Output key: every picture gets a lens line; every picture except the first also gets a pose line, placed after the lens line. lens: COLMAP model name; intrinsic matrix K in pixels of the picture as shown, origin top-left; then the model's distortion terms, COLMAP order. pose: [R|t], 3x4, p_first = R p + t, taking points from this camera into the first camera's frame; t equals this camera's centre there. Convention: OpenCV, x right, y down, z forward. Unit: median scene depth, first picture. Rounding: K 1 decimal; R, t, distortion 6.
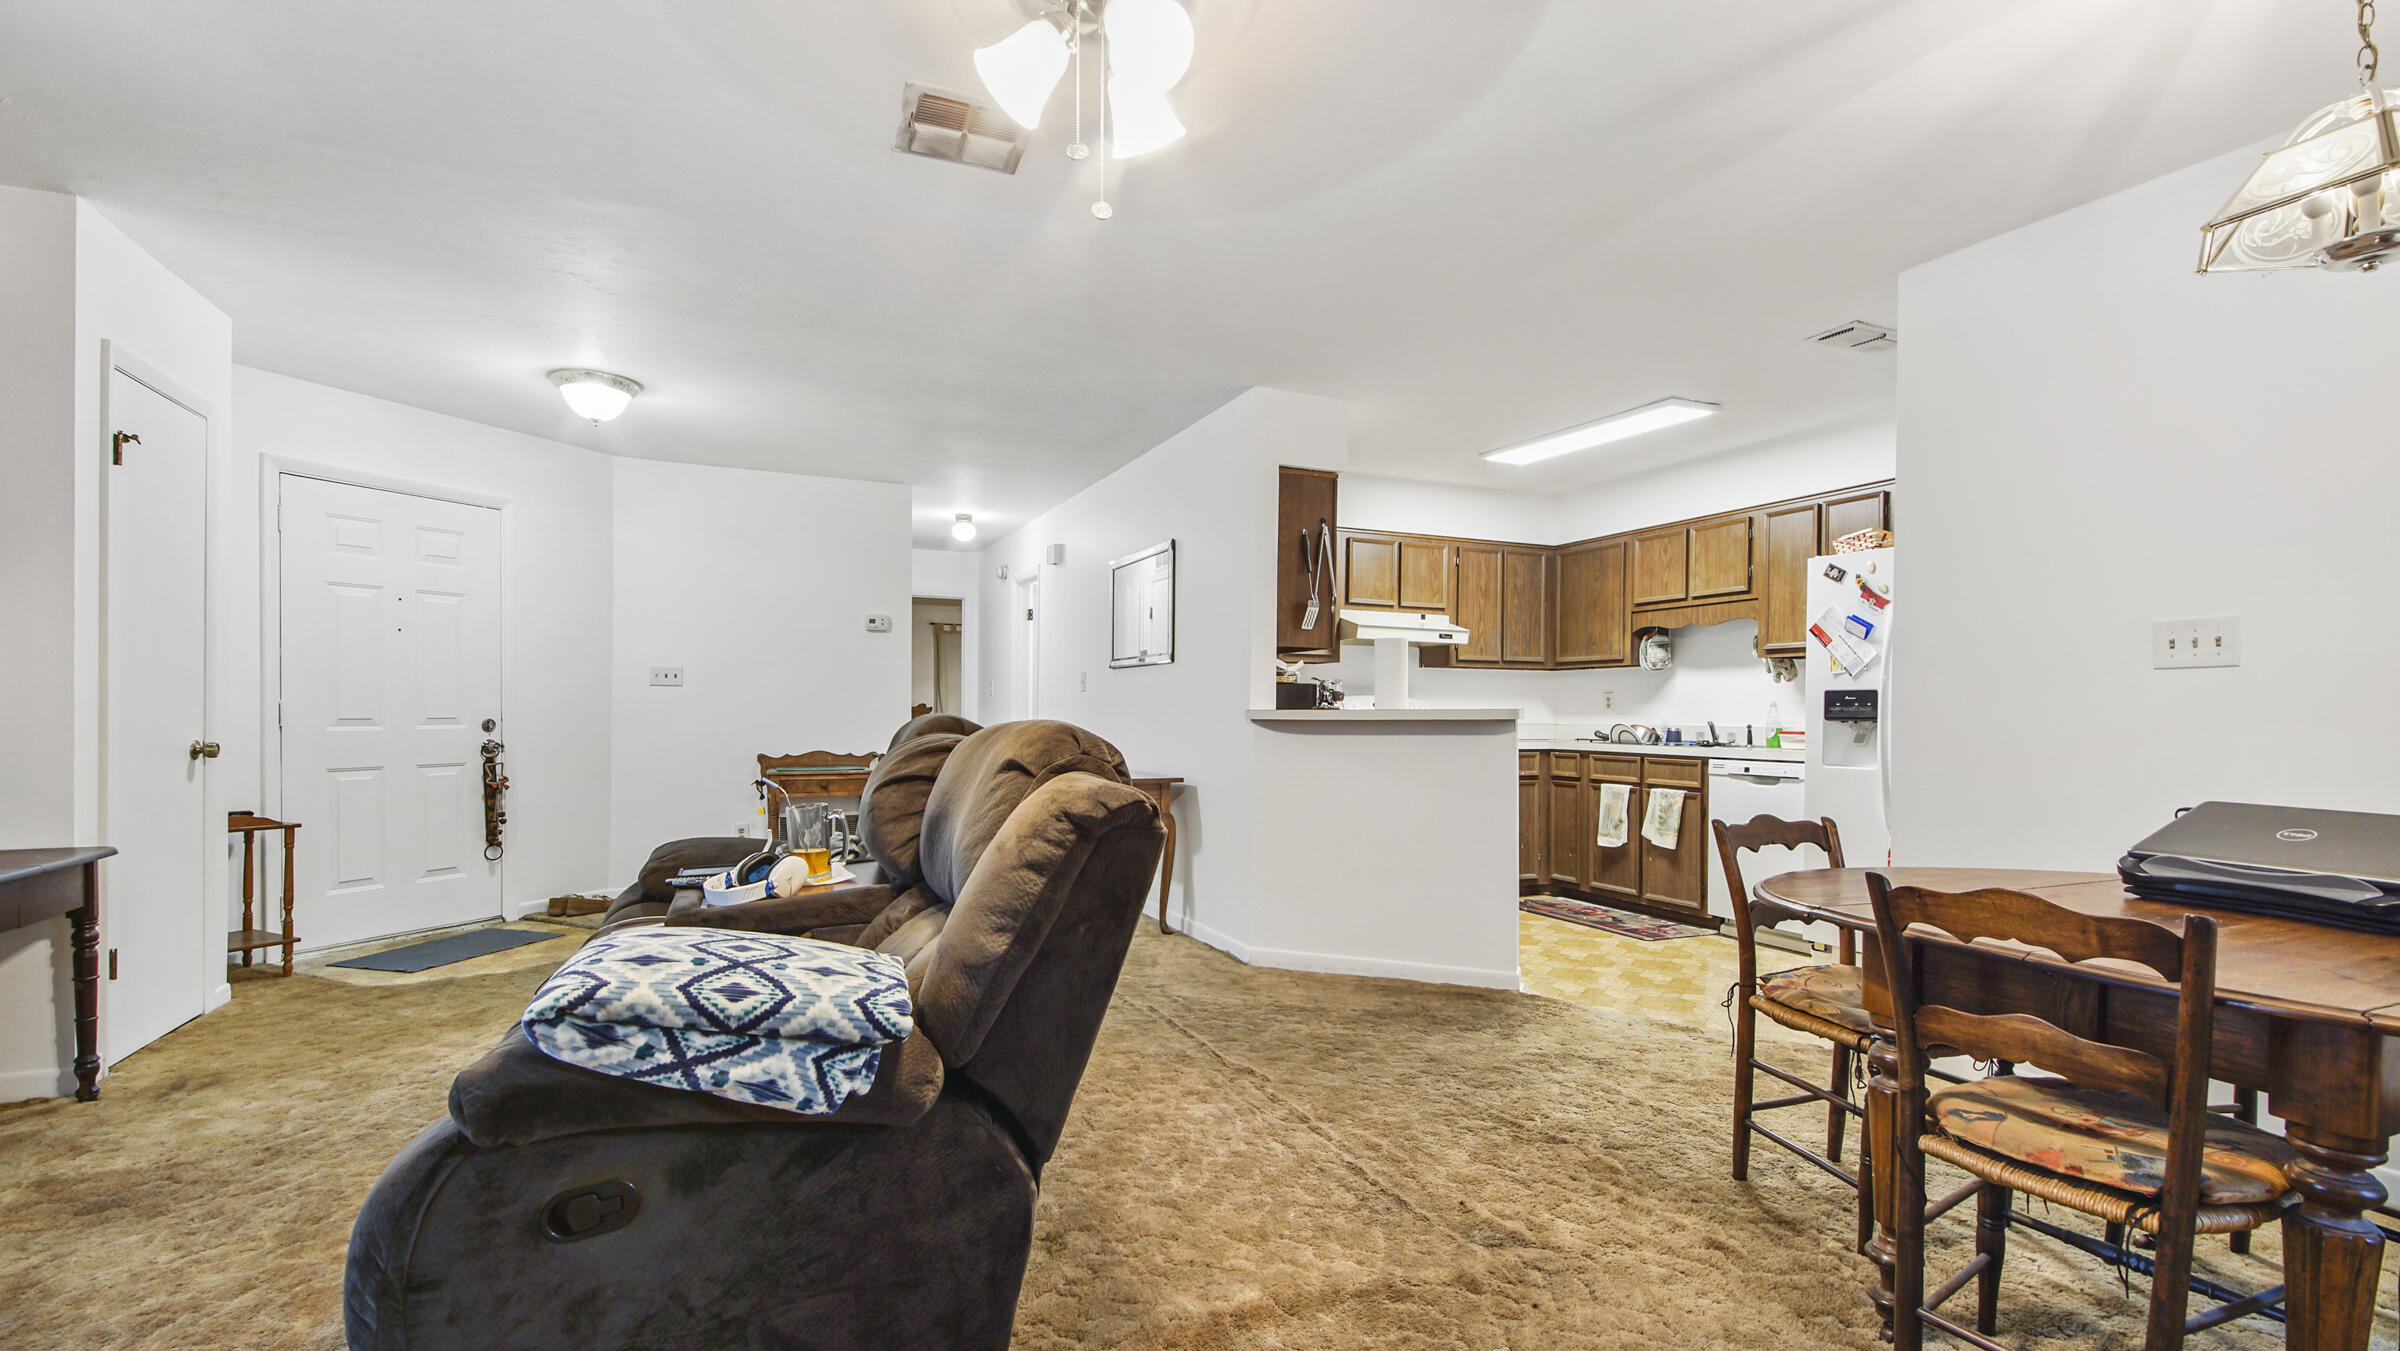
lens RADIAL K [[1070.3, 0, 1204.0], [0, 1070.3, 695.9], [0, 0, 1]] dist [0.073674, -0.044494]
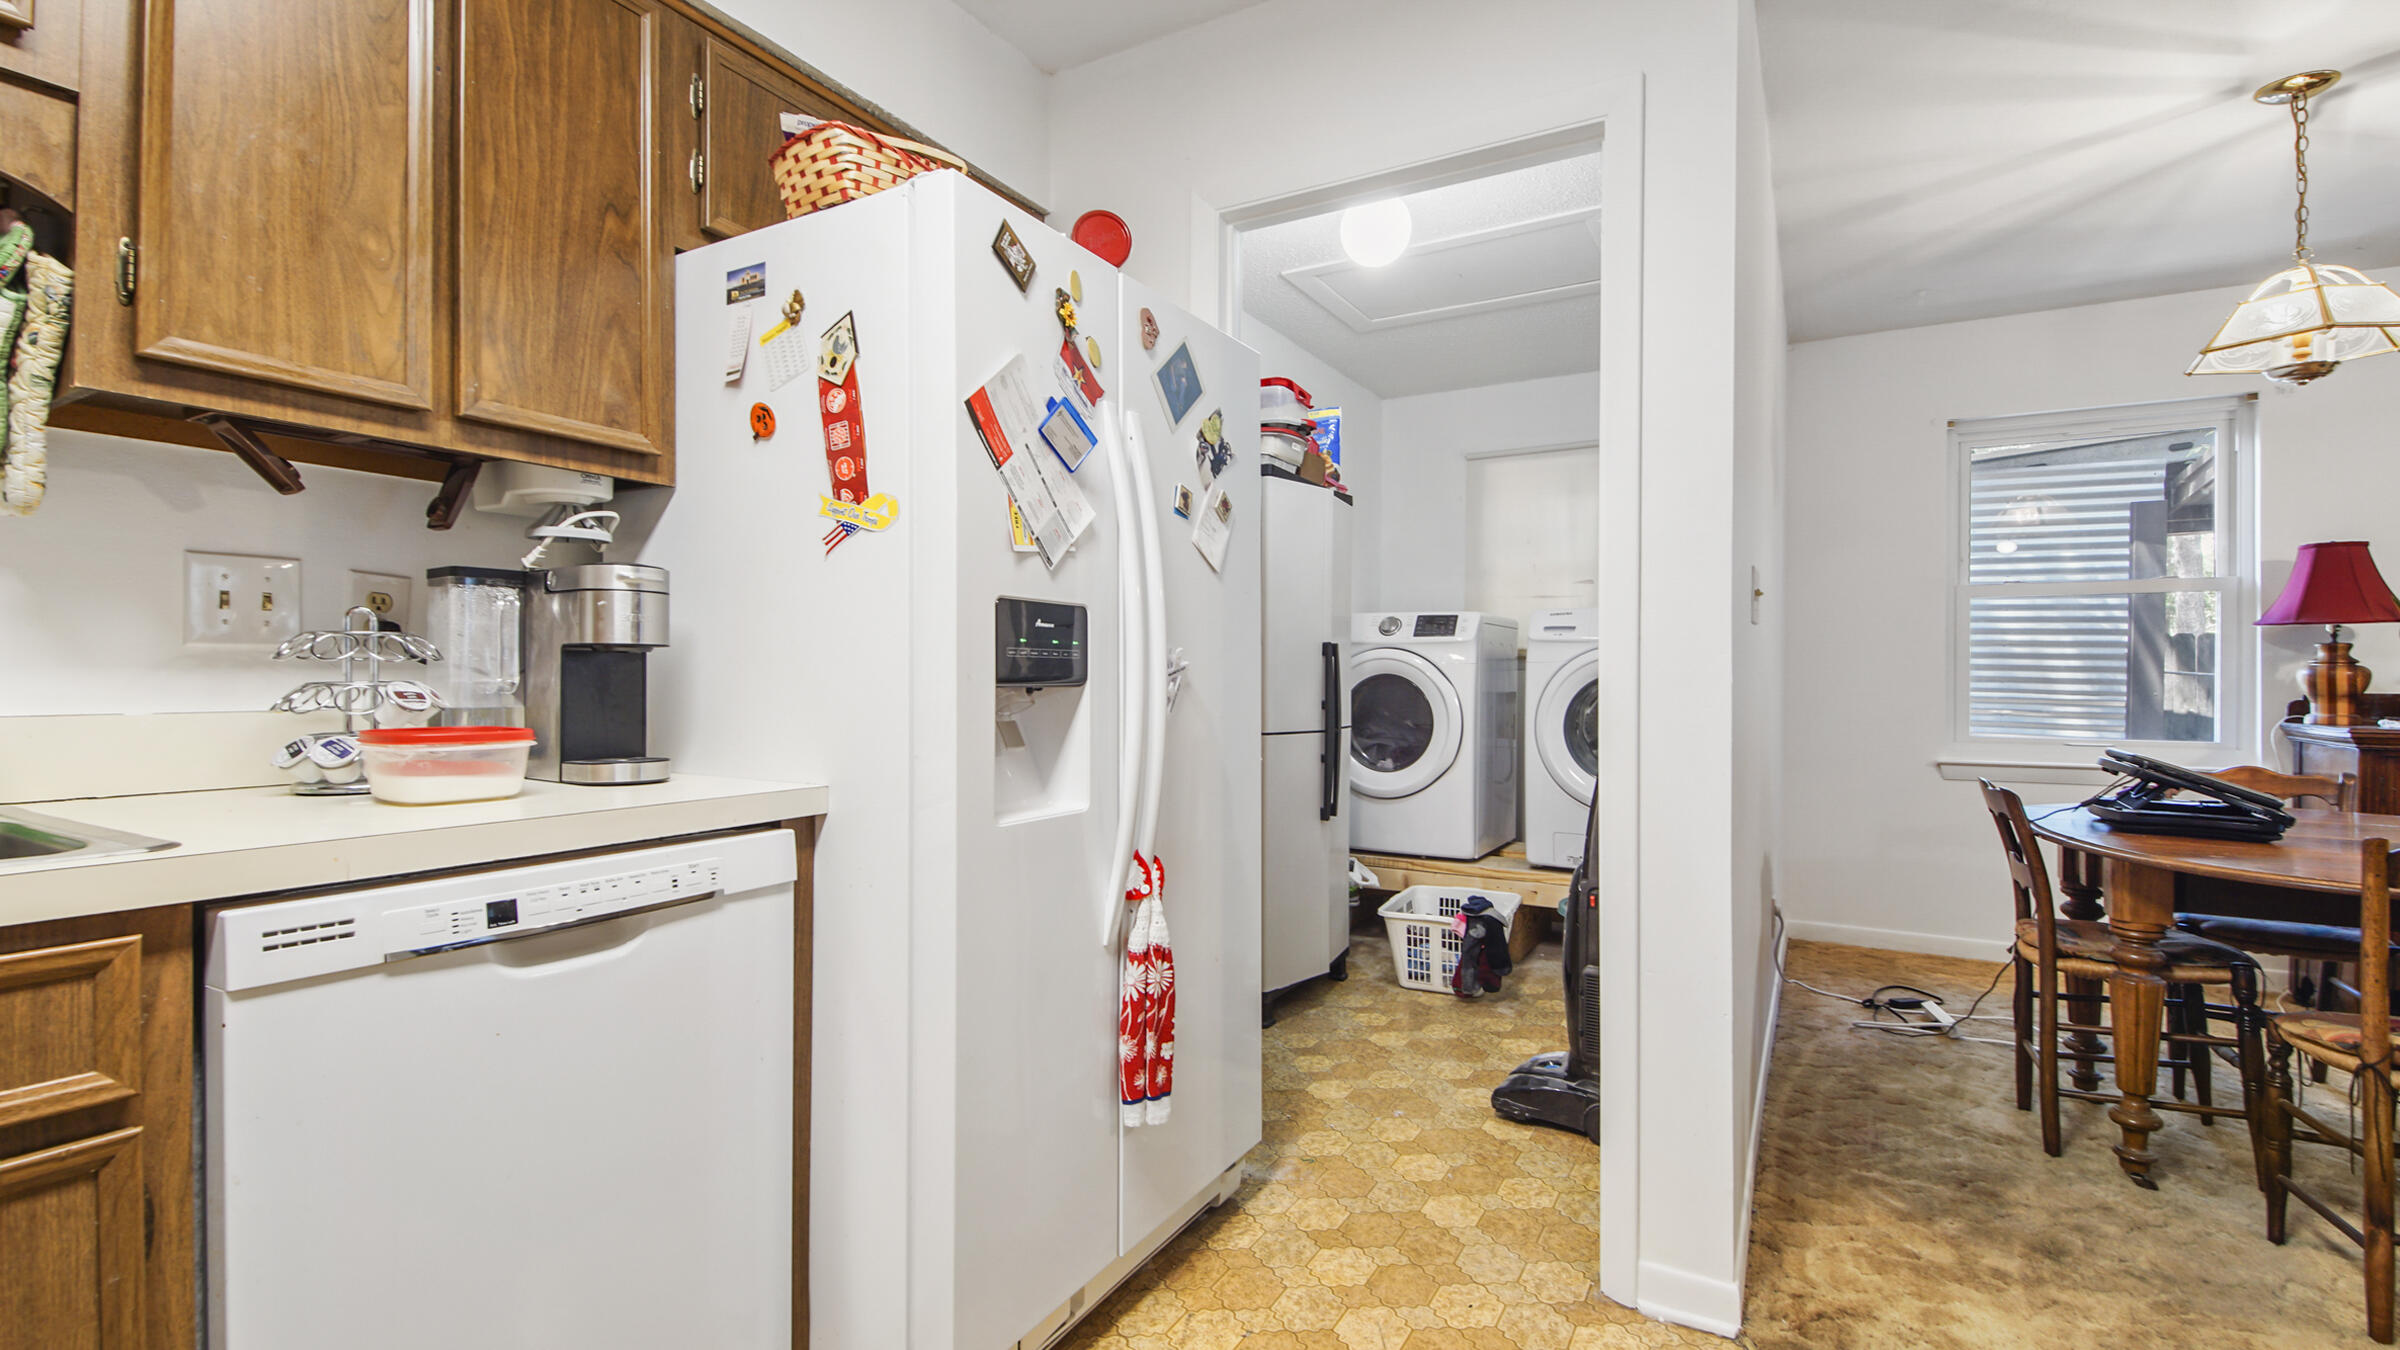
lens RADIAL K [[1070.3, 0, 1204.0], [0, 1070.3, 695.4], [0, 0, 1]] dist [0.073674, -0.044494]
pose [[-0.580175, -0.014153, 0.814369, 0.211661], [-0.016175, 0.999852, 0.005853, 0.017804], [-0.814331, -0.009777, -0.580318, 0.918414]]
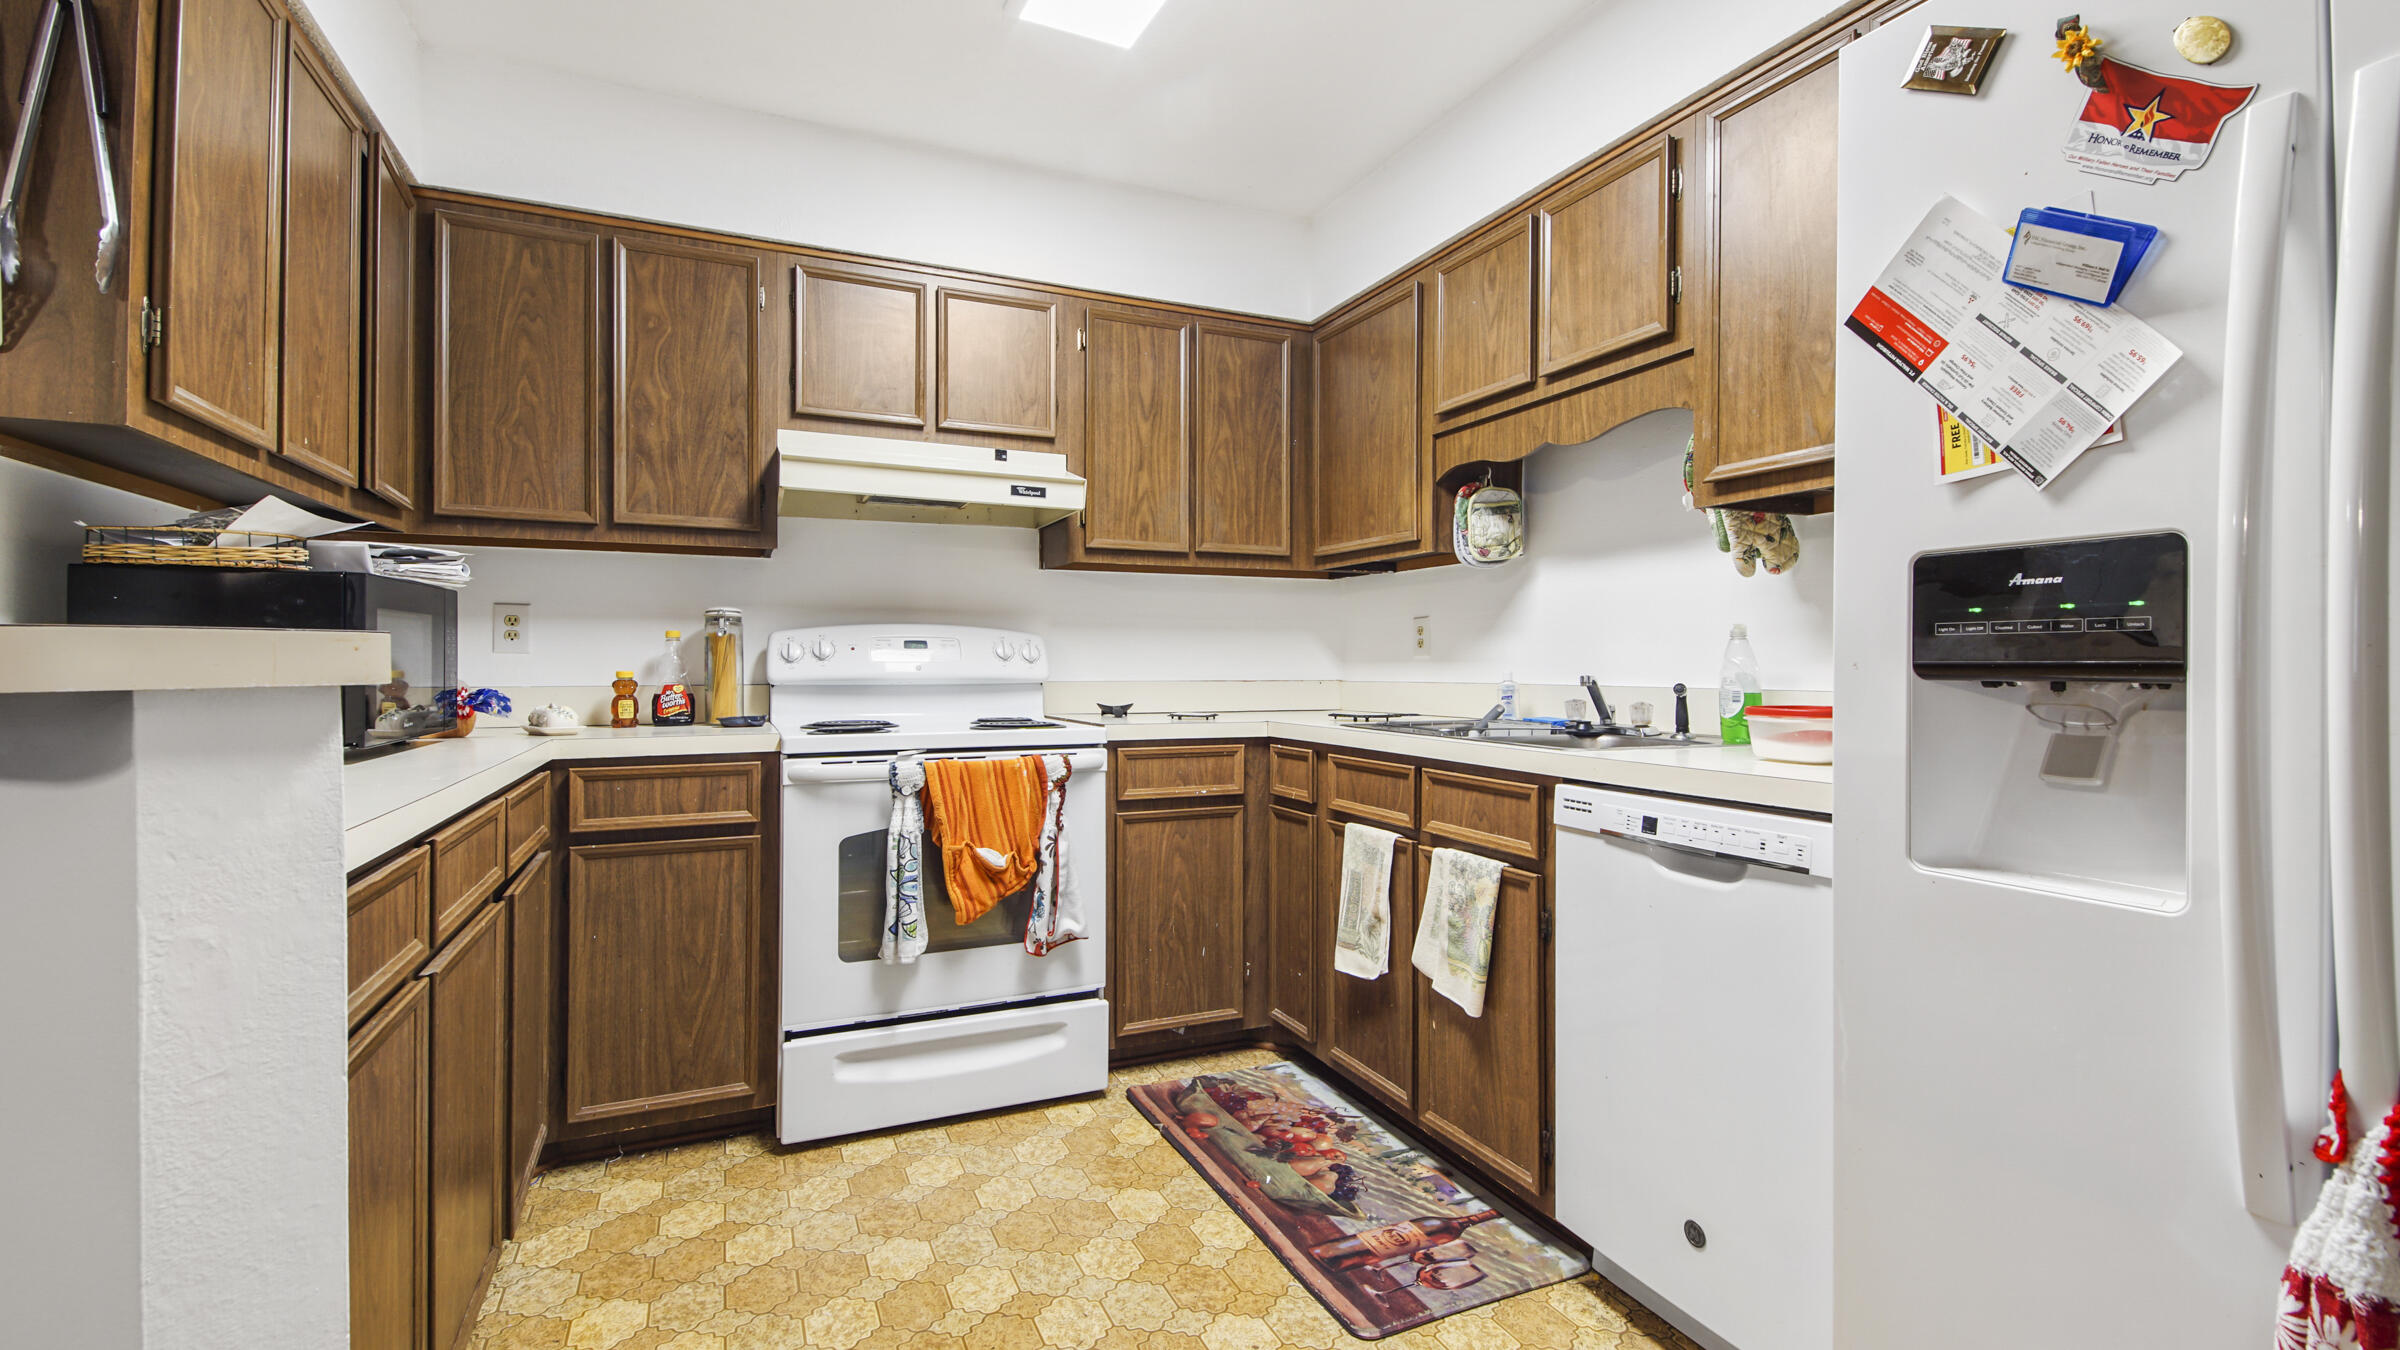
lens RADIAL K [[1052.8, 0, 1201.1], [0, 1052.8, 644.4], [0, 0, 1]] dist [0.046071, -0.026008]
pose [[0.999937, -0.006193, -0.009344, 0.331824], [0.006176, 0.999979, -0.001870, 0.011497], [0.009355, 0.001813, 0.999955, 0.612115]]
